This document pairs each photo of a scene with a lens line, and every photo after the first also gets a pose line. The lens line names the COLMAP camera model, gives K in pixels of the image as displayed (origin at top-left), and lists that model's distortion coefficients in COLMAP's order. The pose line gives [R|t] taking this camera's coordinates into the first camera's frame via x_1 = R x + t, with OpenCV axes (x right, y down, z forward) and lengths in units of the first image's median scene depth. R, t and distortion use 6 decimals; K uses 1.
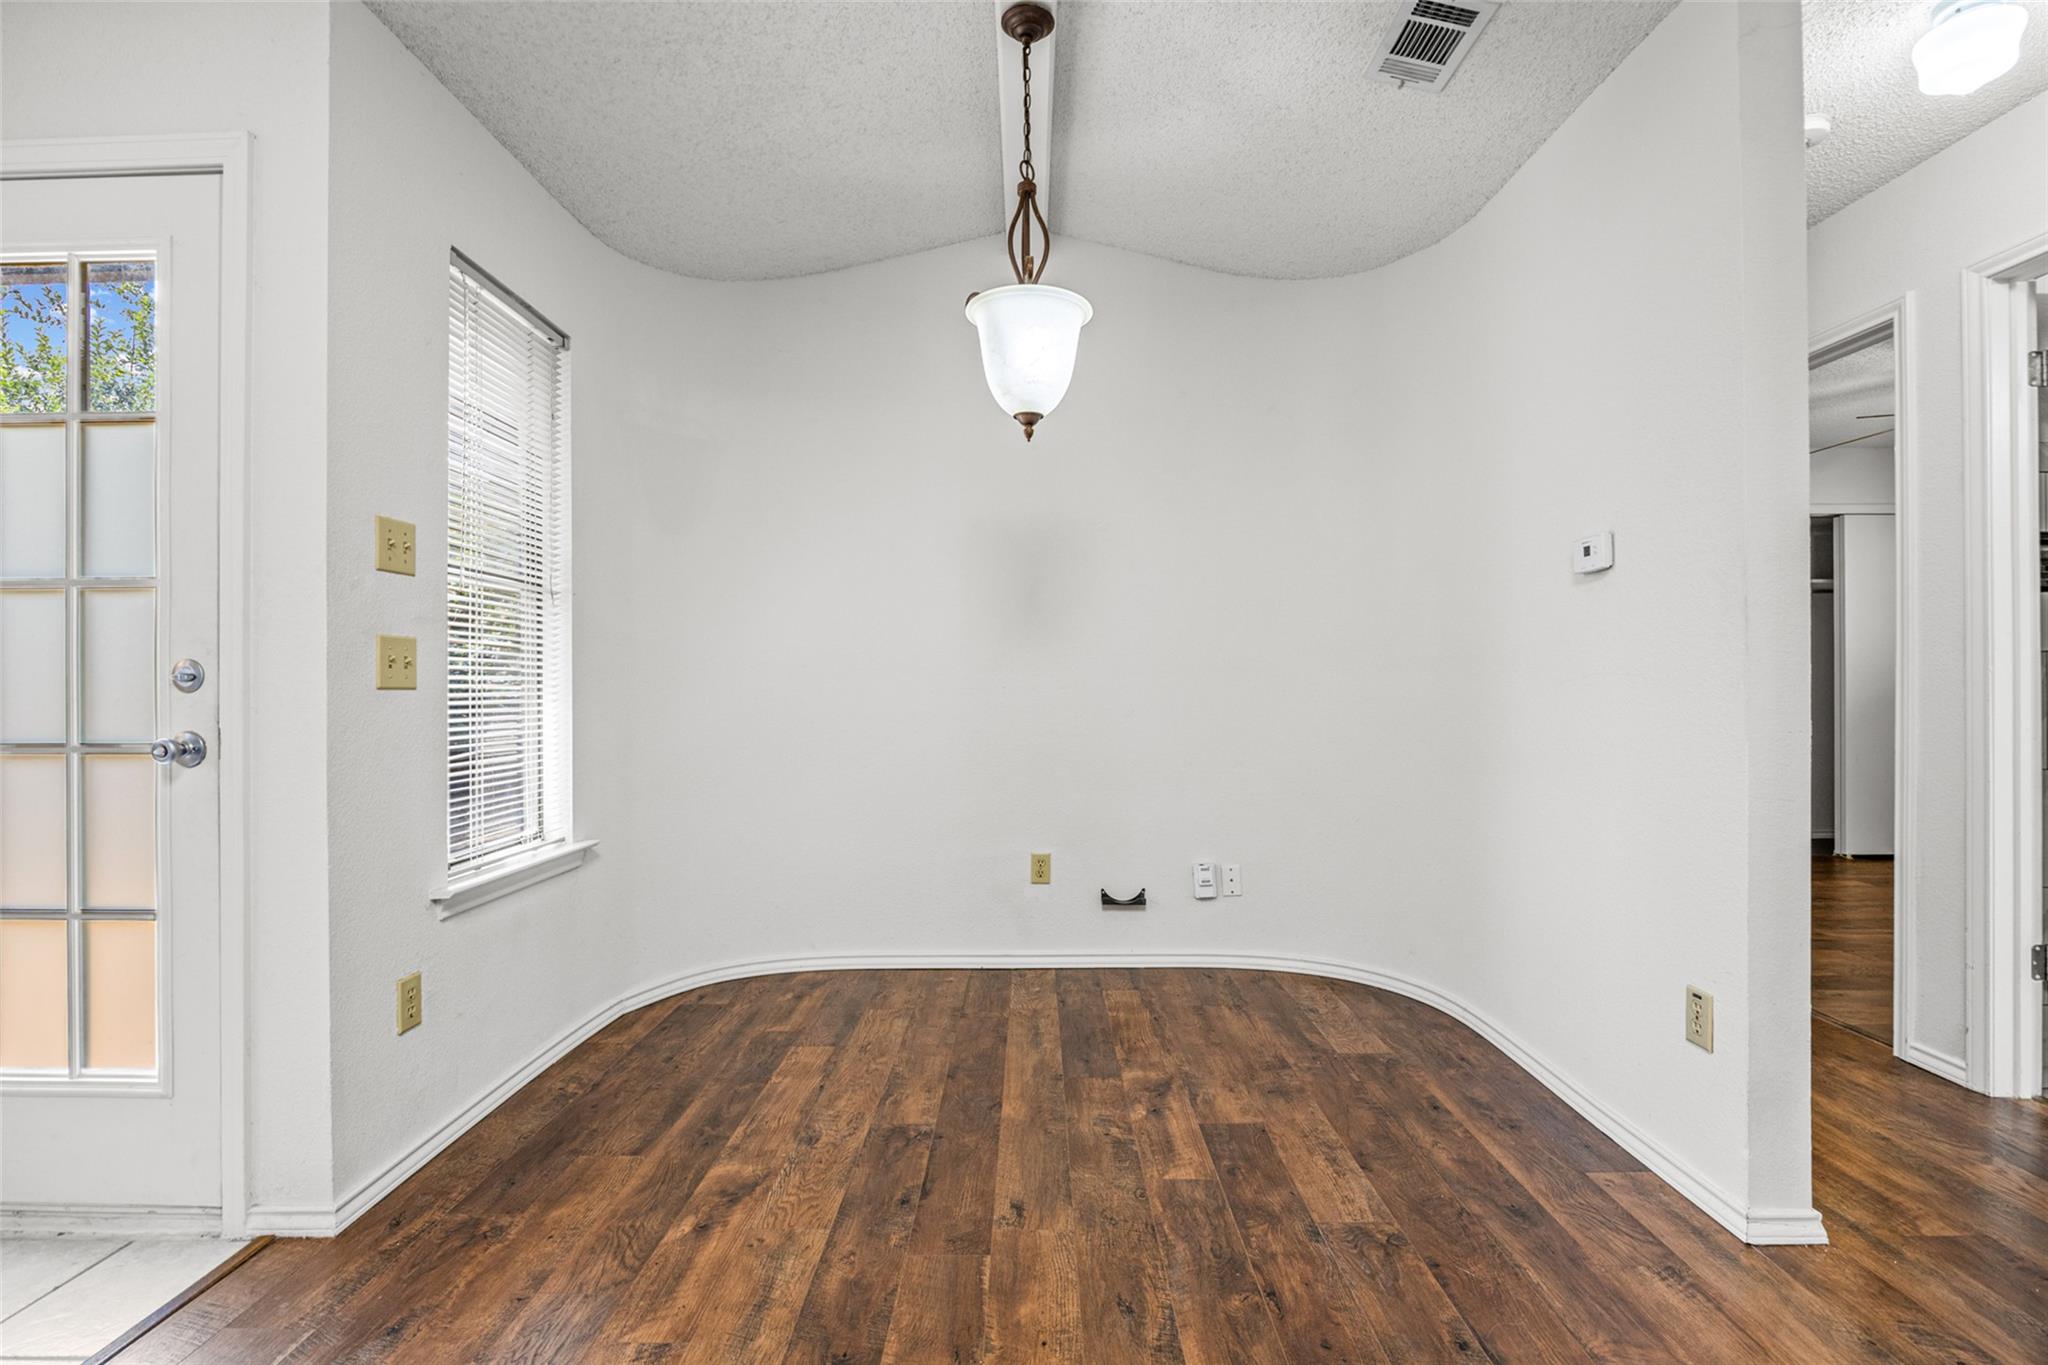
lens RADIAL K [[915.7, 0, 1012.8], [0, 915.7, 682.5], [0, 0, 1]] dist [-0.017068, 0.002445]
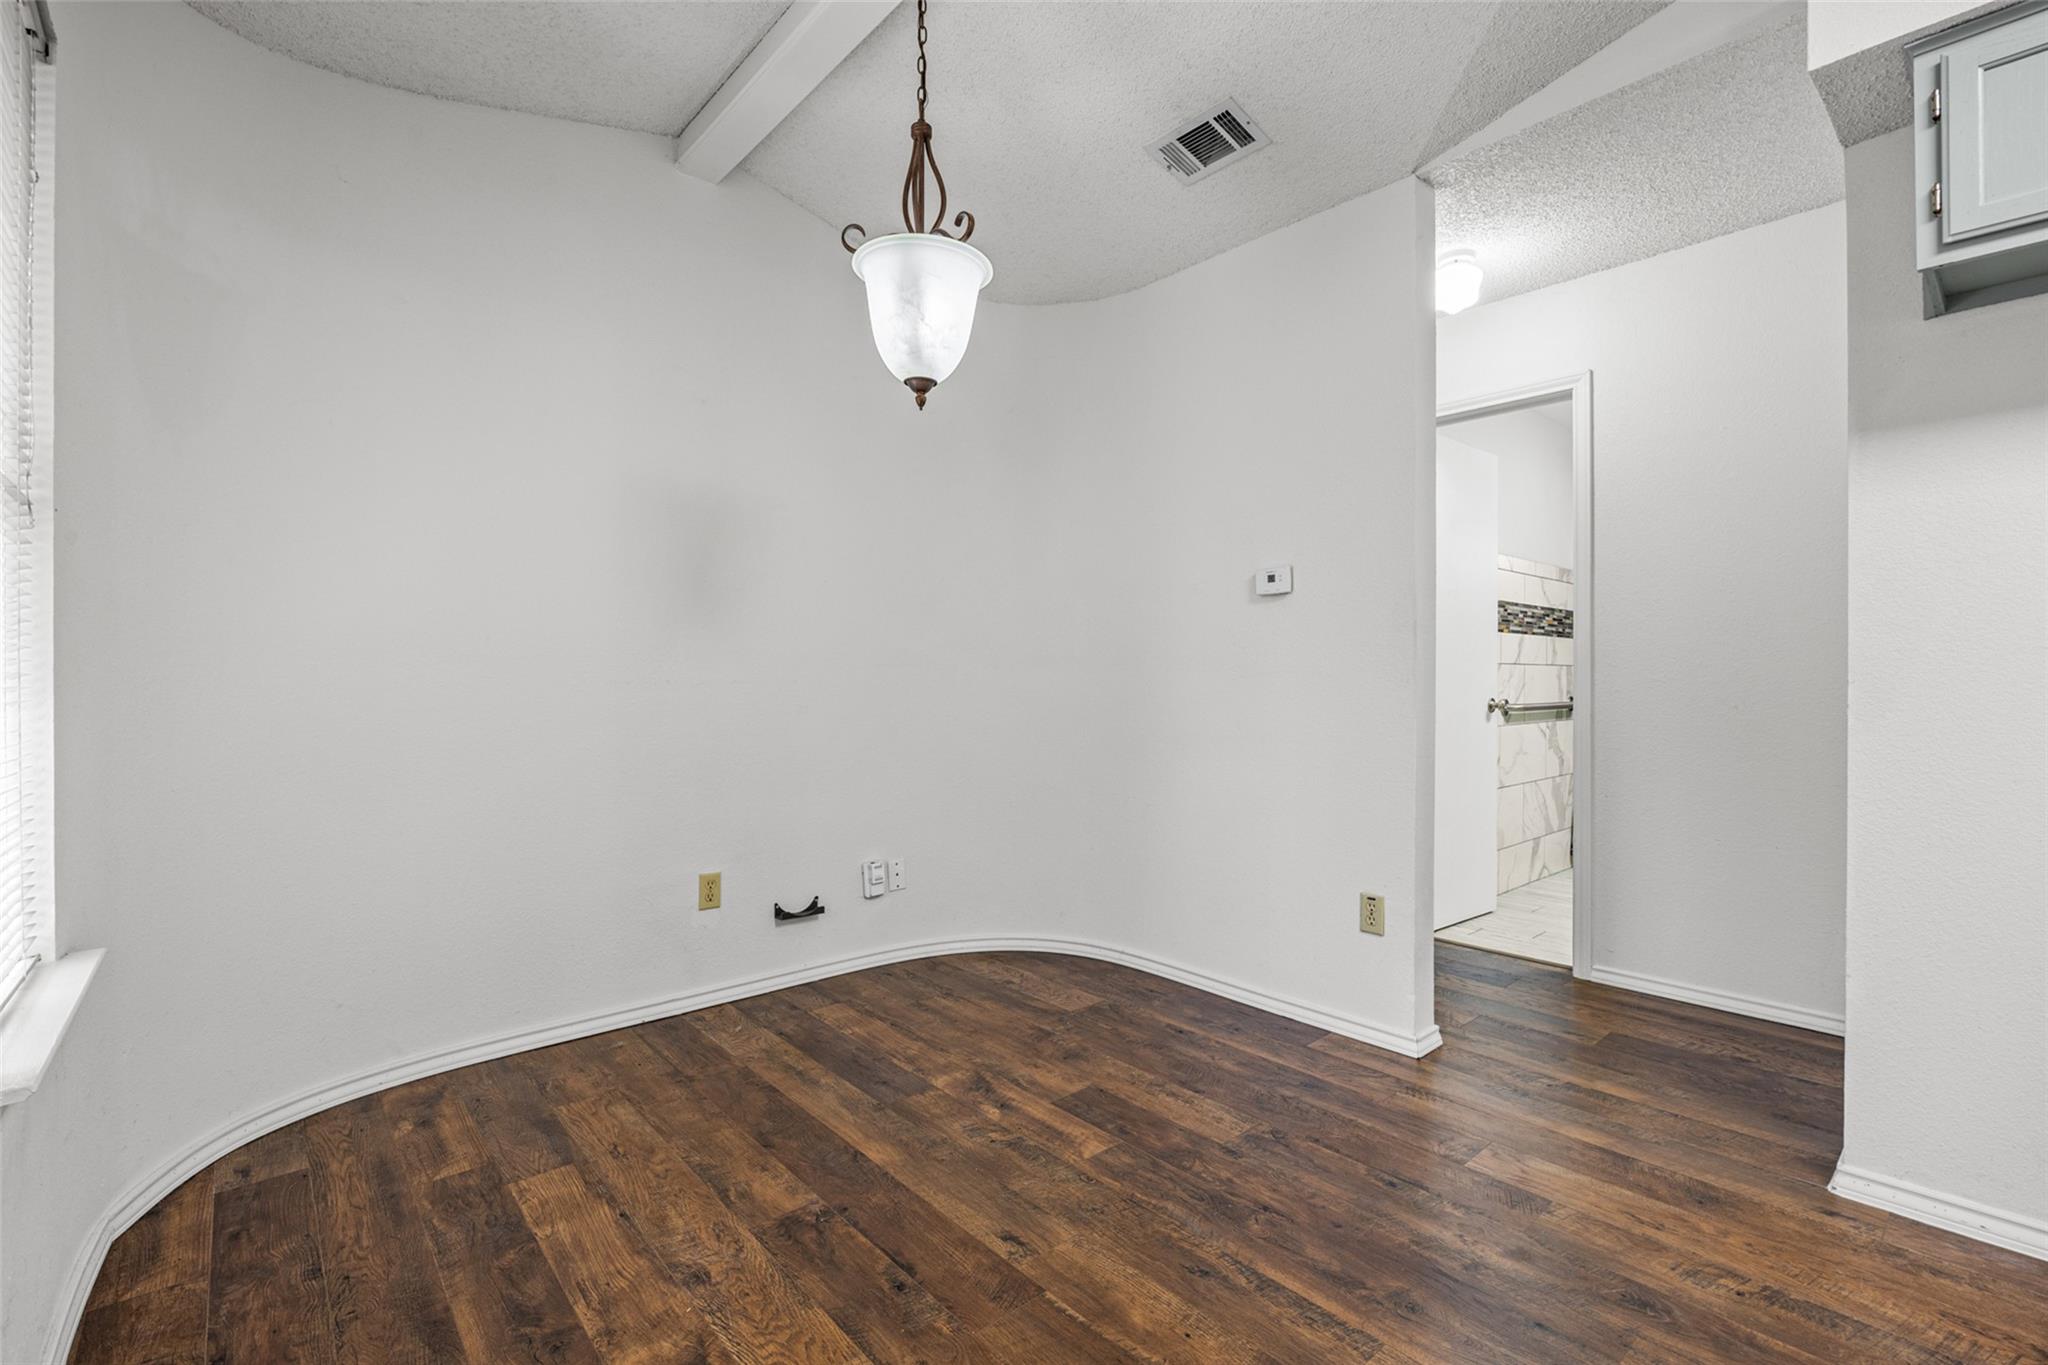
lens RADIAL K [[915.7, 0, 1028.1], [0, 915.7, 683.0], [0, 0, 1]] dist [-0.017068, 0.002445]
pose [[0.740024, 0.002097, 0.672578, -0.491336], [-0.005266, 0.999983, 0.002677, 0.004782], [-0.672560, -0.005523, 0.740022, 0.243536]]
